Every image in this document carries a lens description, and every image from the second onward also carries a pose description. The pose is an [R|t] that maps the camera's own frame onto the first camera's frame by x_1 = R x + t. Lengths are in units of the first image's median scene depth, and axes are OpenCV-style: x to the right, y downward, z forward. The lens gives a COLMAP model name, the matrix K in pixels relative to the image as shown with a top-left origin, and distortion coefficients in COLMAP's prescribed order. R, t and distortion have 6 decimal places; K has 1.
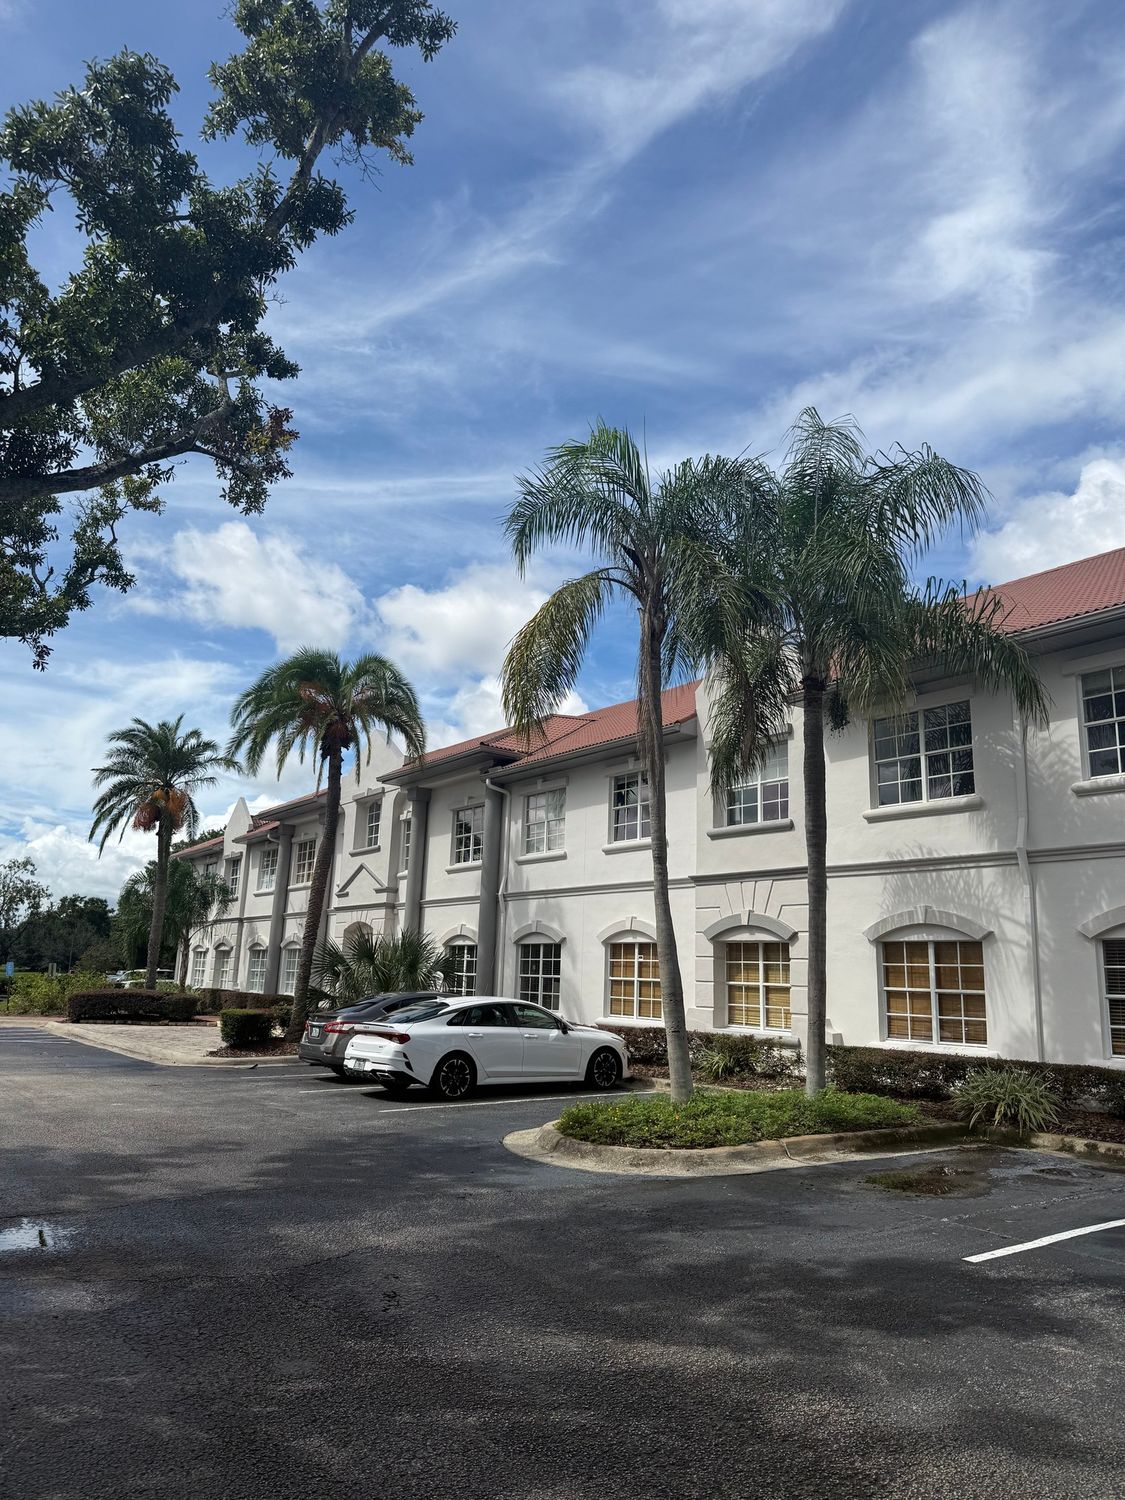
lens RADIAL K [[1008.5, 0, 552.3], [0, 1008.5, 751.3], [0, 0, 1]] dist [0.002198, -0.041256]
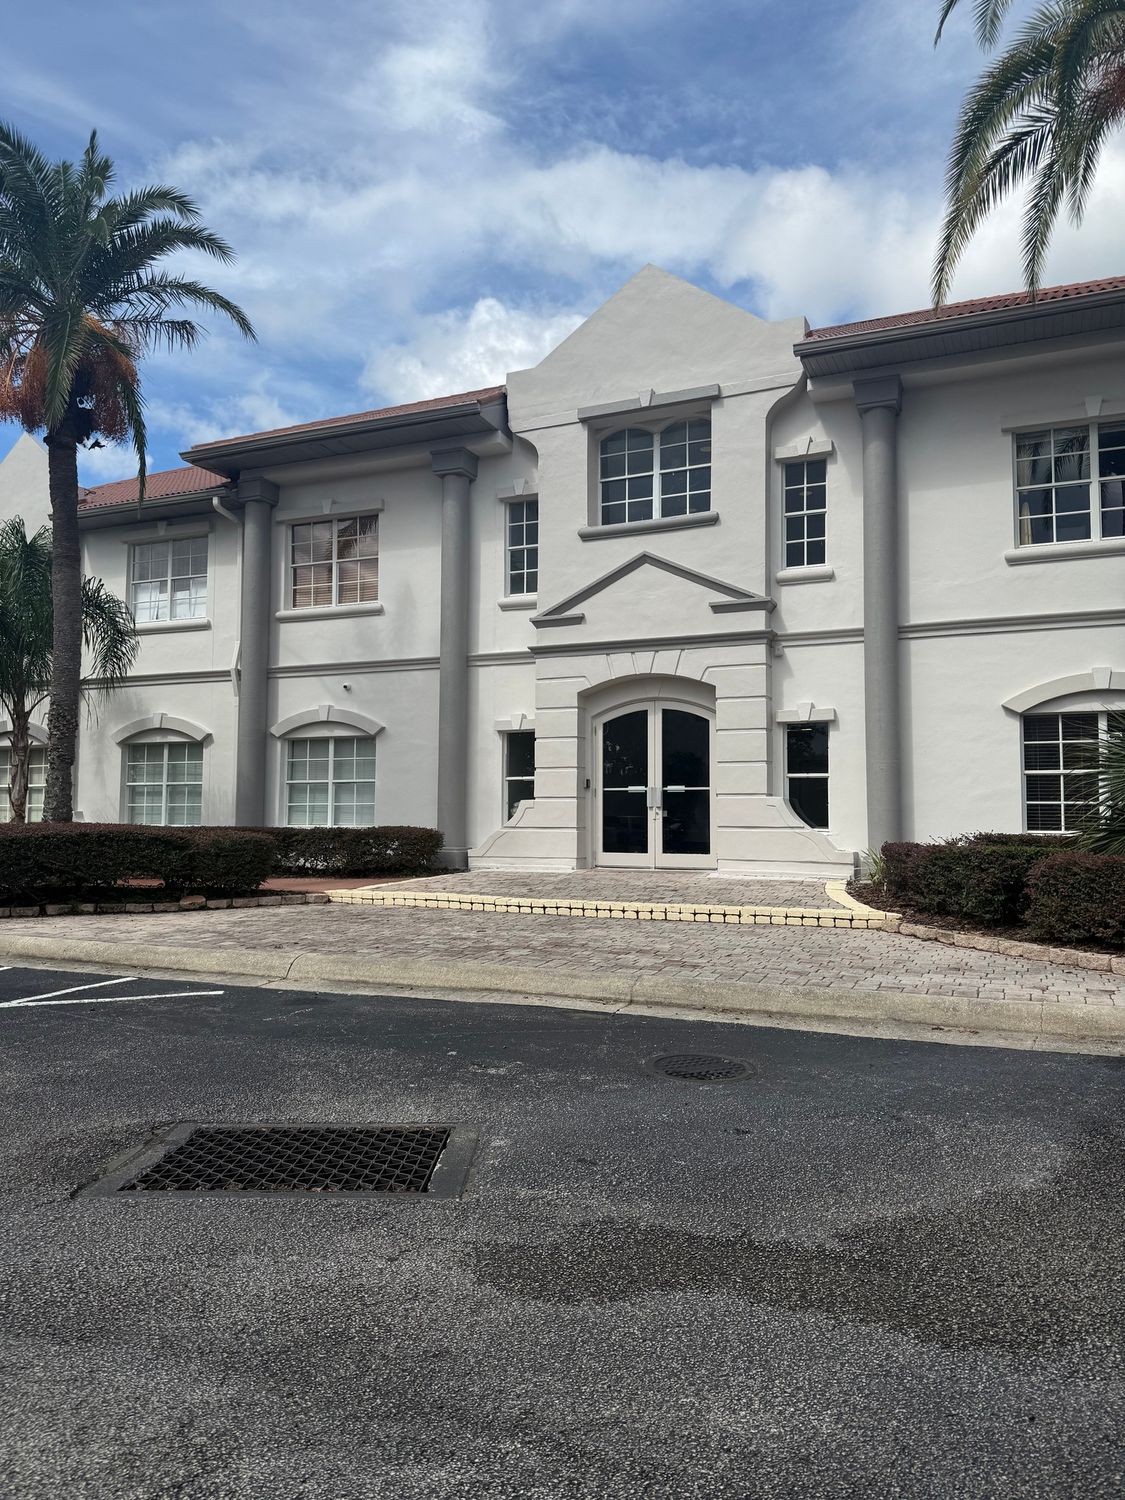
lens RADIAL K [[1008.5, 0, 558.7], [0, 1008.5, 760.7], [0, 0, 1]] dist [0.002198, -0.041256]
pose [[0.844413, -0.024000, 0.535154, -0.435666], [-0.081058, 0.981769, 0.171930, 0.118174], [-0.529524, -0.188558, 0.827073, 0.562337]]
